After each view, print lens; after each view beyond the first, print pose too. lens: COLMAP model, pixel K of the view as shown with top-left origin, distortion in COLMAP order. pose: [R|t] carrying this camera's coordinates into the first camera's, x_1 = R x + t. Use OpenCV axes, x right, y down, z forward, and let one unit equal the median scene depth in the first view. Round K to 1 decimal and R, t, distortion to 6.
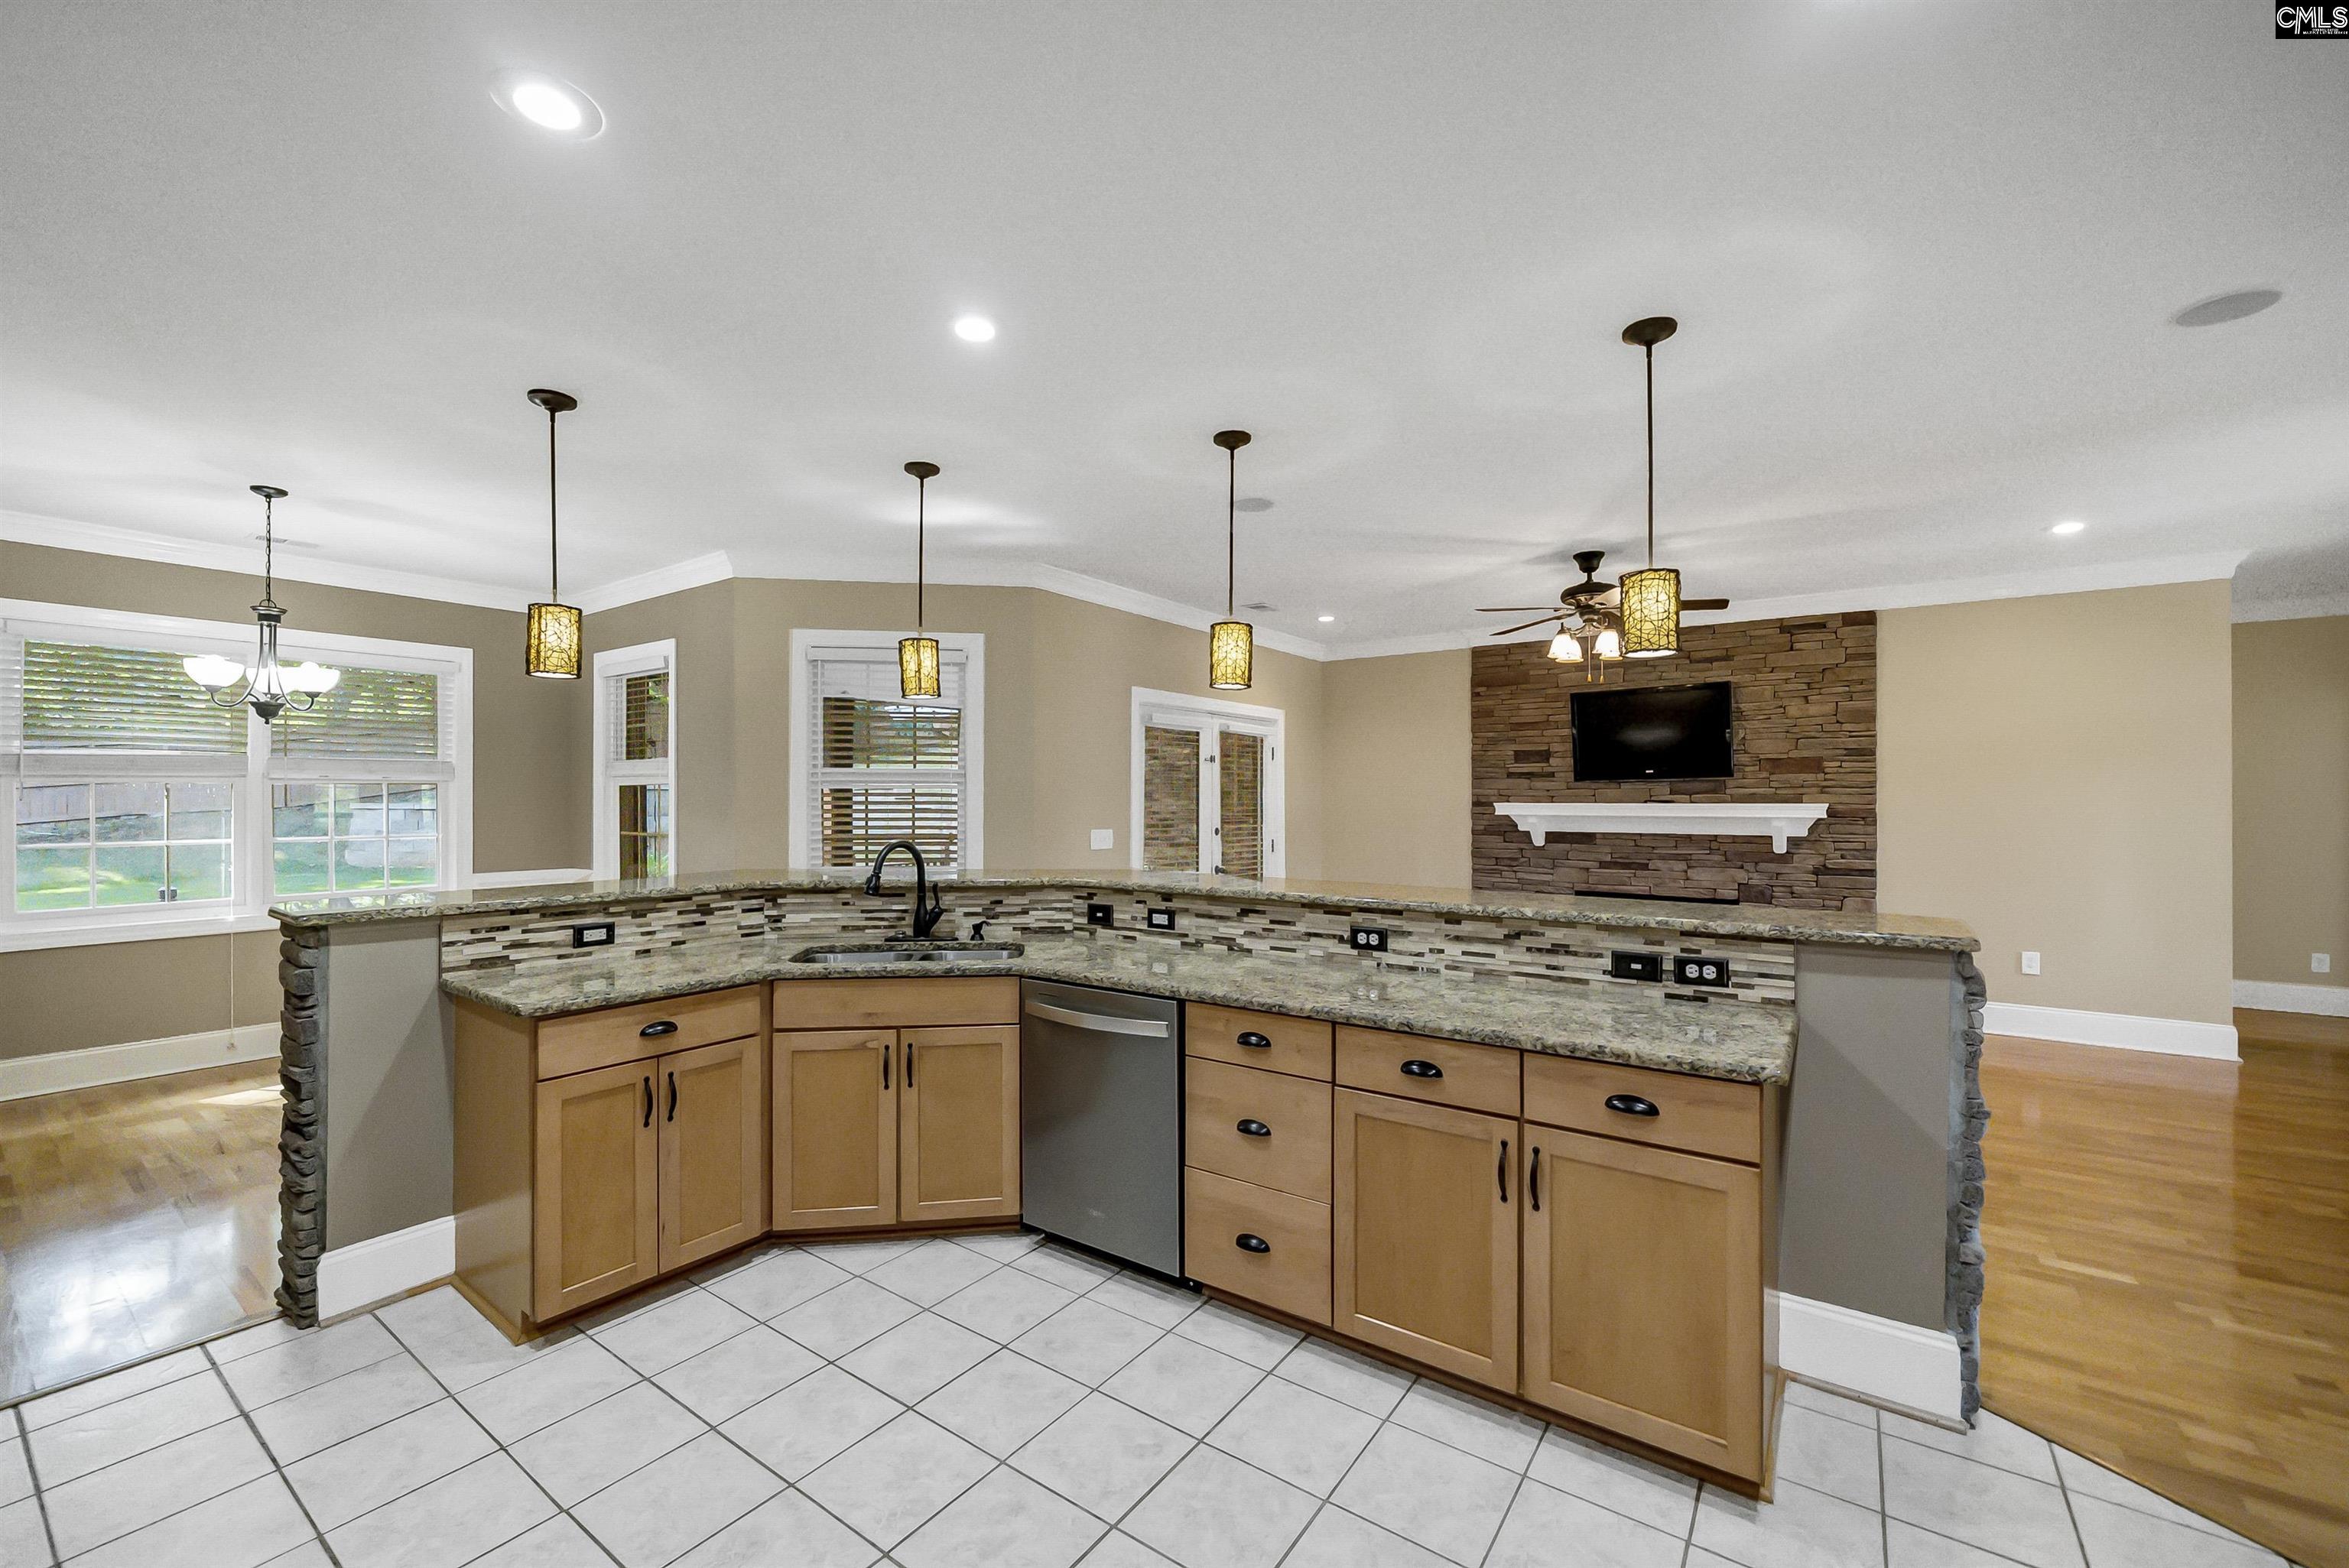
lens RADIAL K [[911.3, 0, 1181.0], [0, 911.3, 795.9], [0, 0, 1]] dist [0.013706, 0.000207]
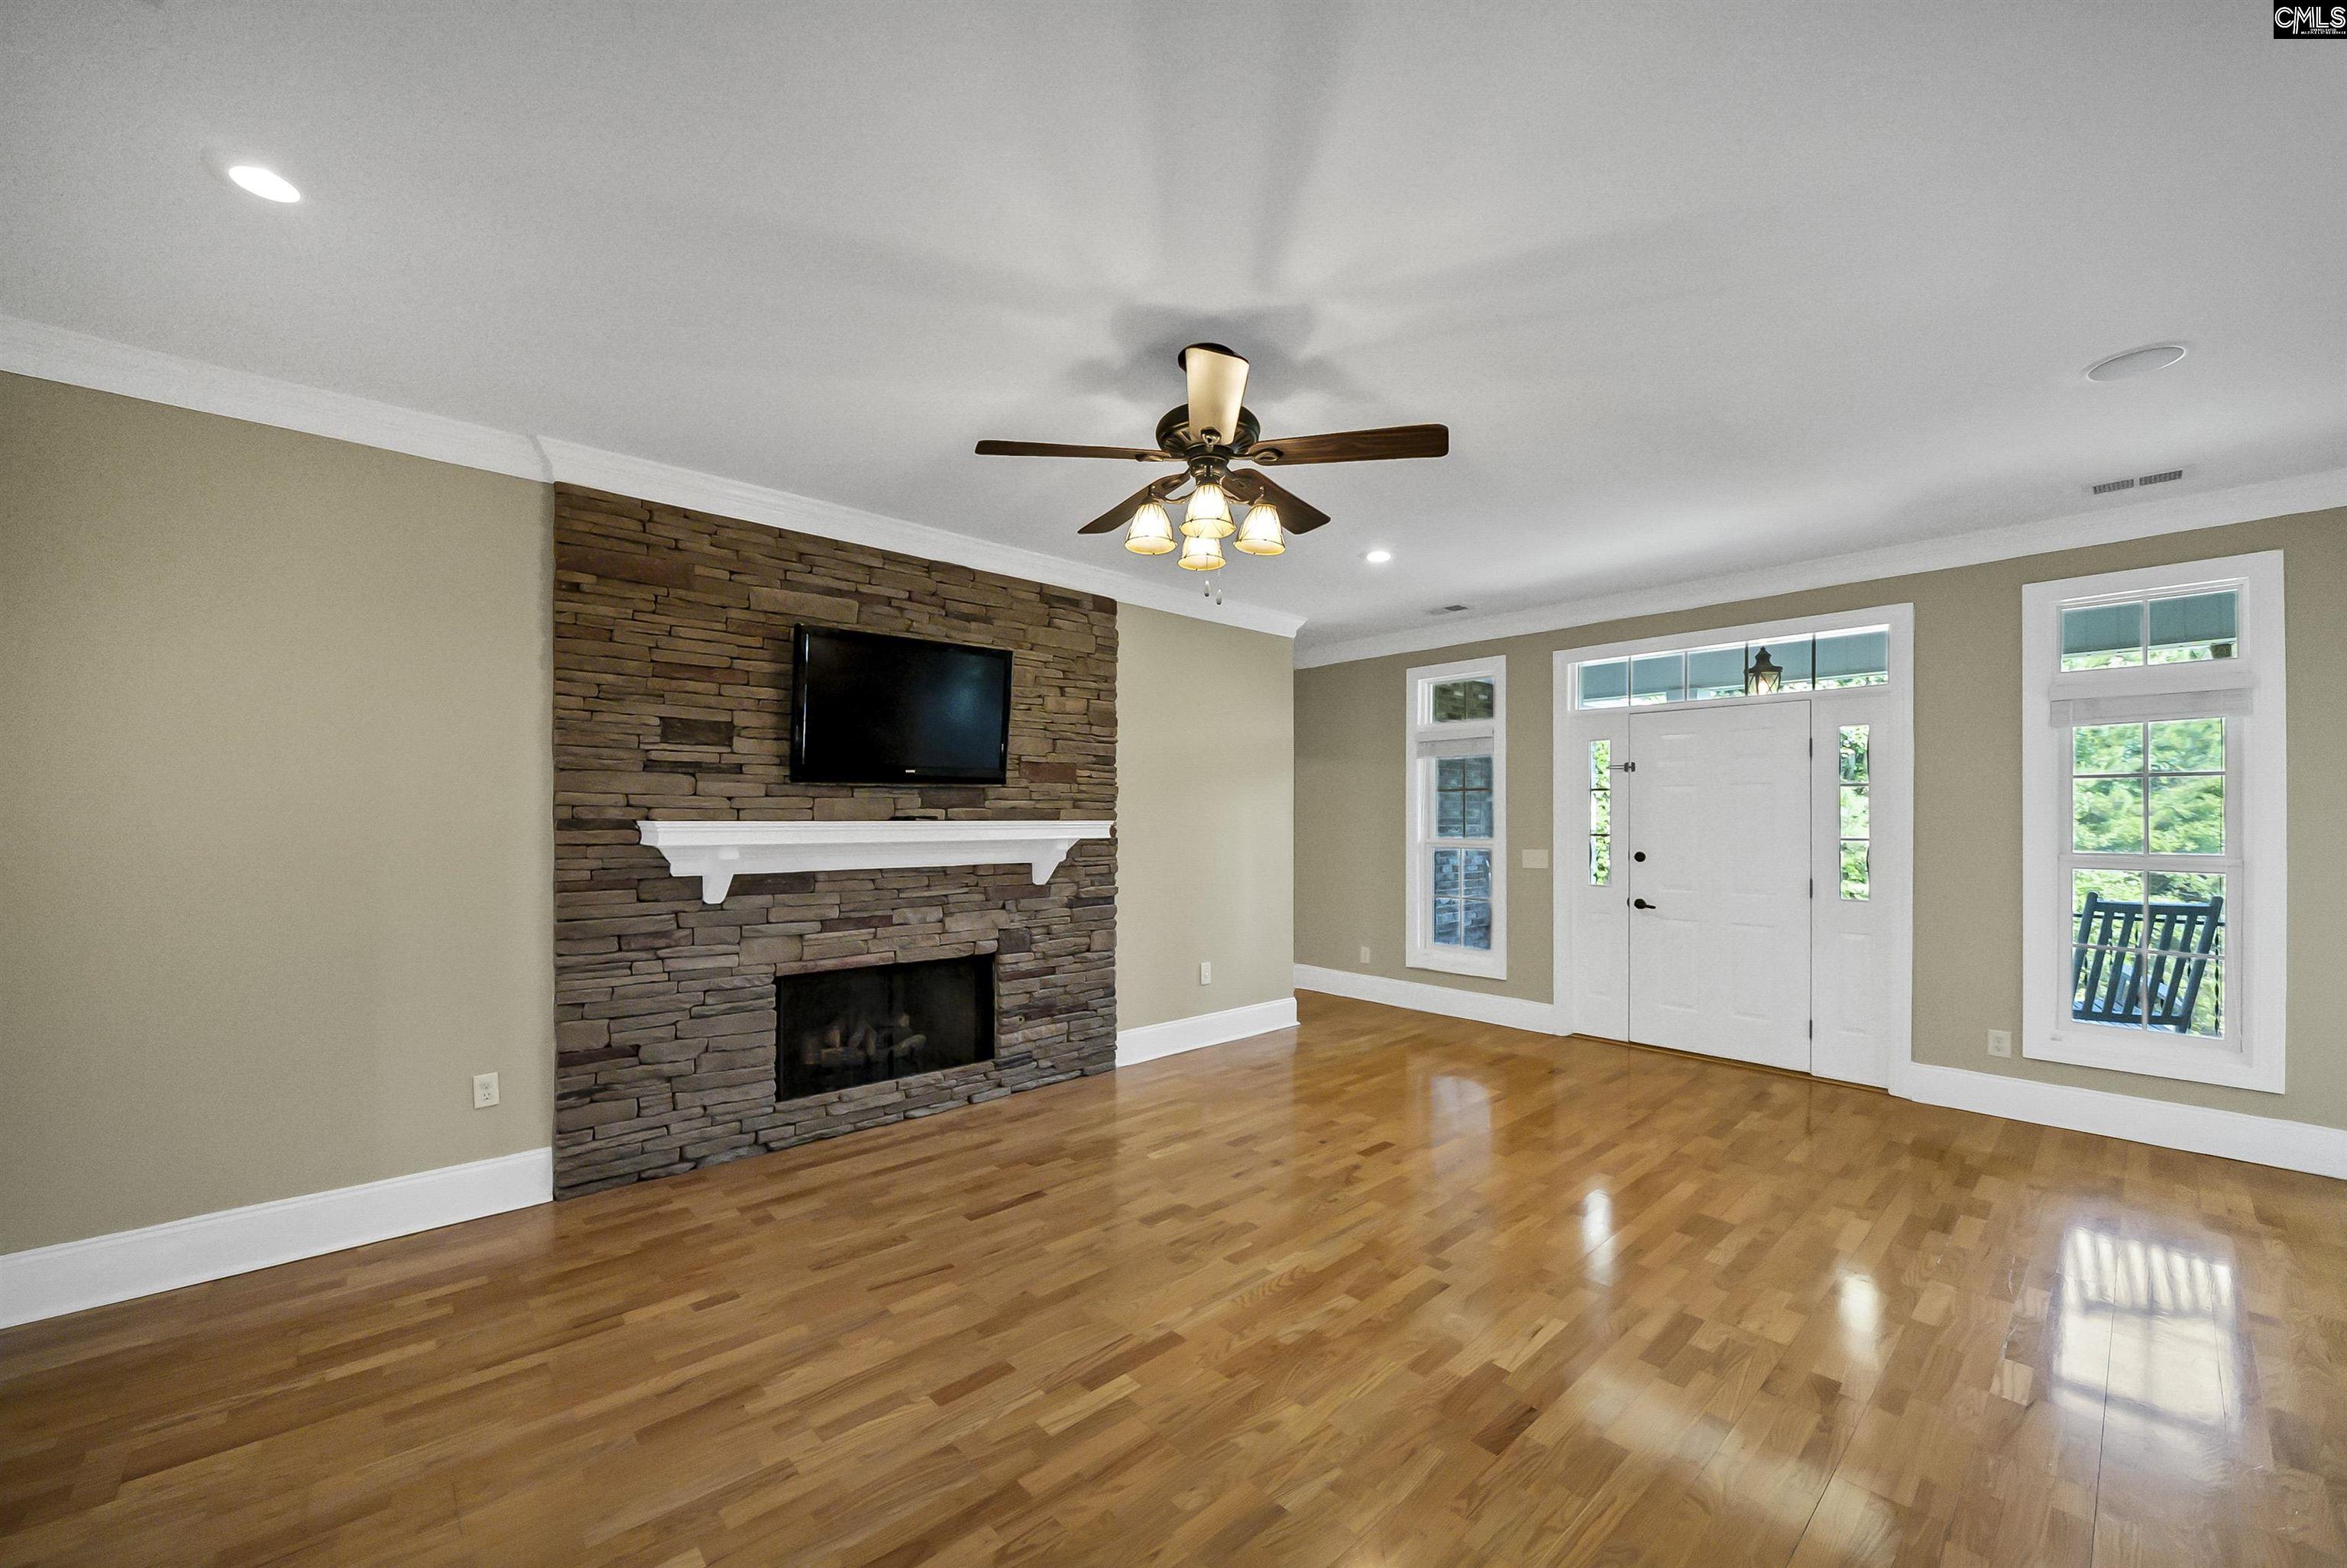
lens RADIAL K [[910.5, 0, 1171.4], [0, 910.5, 805.8], [0, 0, 1]] dist [0.013706, 0.000207]
pose [[0.206488, 0.005914, 0.978431, -0.075719], [-0.010609, 0.999936, -0.003805, -0.002340], [-0.978392, -0.009594, 0.206537, 0.693980]]
